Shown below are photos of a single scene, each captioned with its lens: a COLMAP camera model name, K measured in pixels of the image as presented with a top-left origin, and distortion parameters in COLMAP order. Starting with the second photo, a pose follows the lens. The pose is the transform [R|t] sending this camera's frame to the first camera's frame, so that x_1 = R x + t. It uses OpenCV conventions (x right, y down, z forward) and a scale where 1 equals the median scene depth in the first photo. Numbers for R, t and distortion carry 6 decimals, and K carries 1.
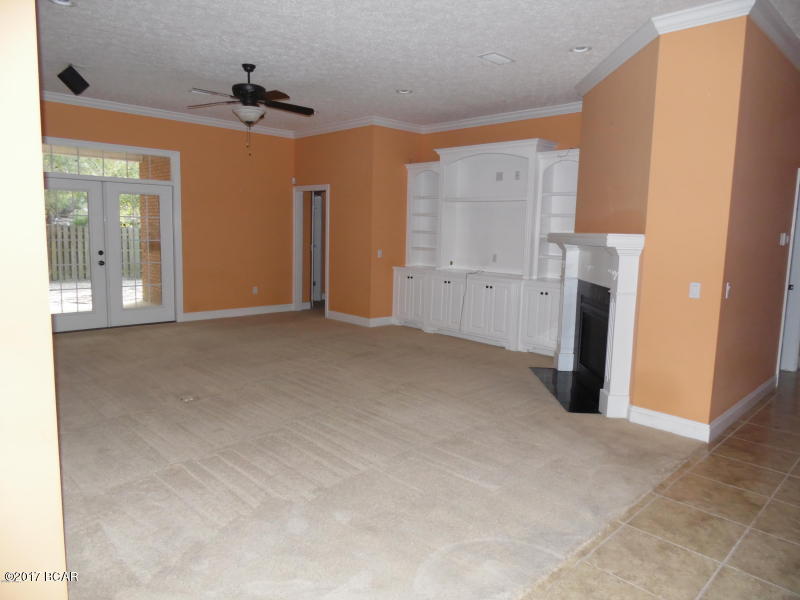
lens RADIAL K [[536.3, 0, 400.0], [0, 536.3, 300.0], [0, 0, 1]] dist [-0.006218, -0.001255]
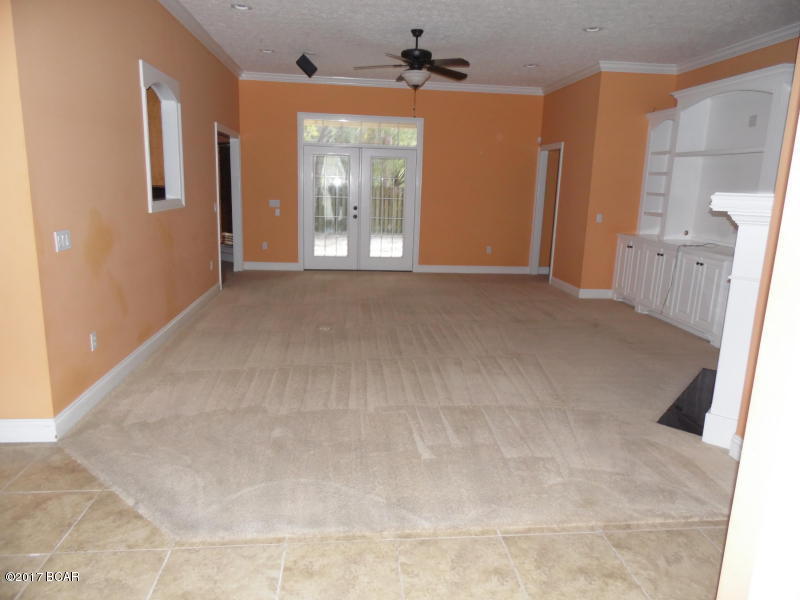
lens RADIAL K [[536.3, 0, 400.0], [0, 536.3, 300.0], [0, 0, 1]] dist [-0.006218, -0.001255]
pose [[0.784828, 0.129065, -0.606125, 0.338300], [-0.091203, 0.991478, 0.093027, -0.004471], [0.612966, -0.017729, 0.789911, 0.111642]]
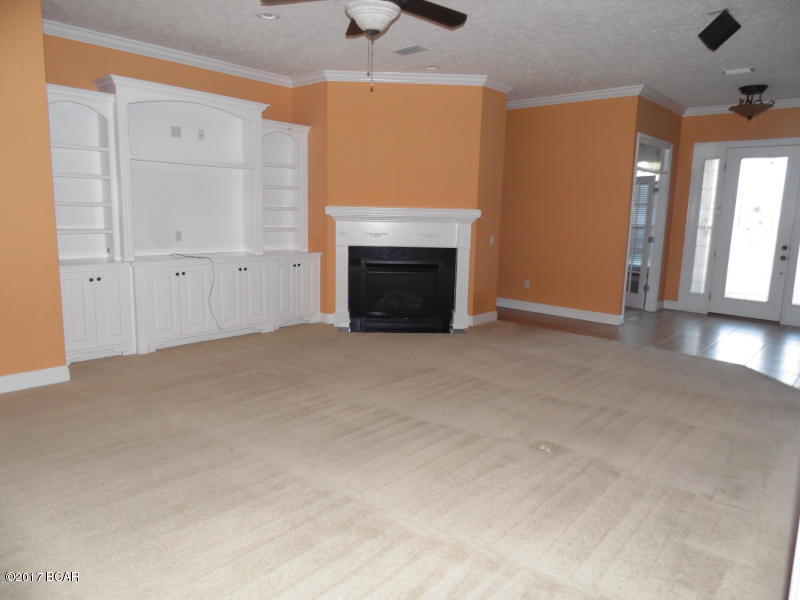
lens RADIAL K [[561.7, 0, 400.0], [0, 561.7, 300.0], [0, 0, 1]] dist [0.003299, 0.000942]
pose [[-0.069662, -0.186136, 0.980051, -0.820835], [0.105179, 0.975592, 0.192765, -0.136136], [-0.992010, 0.116509, -0.048384, 0.884603]]
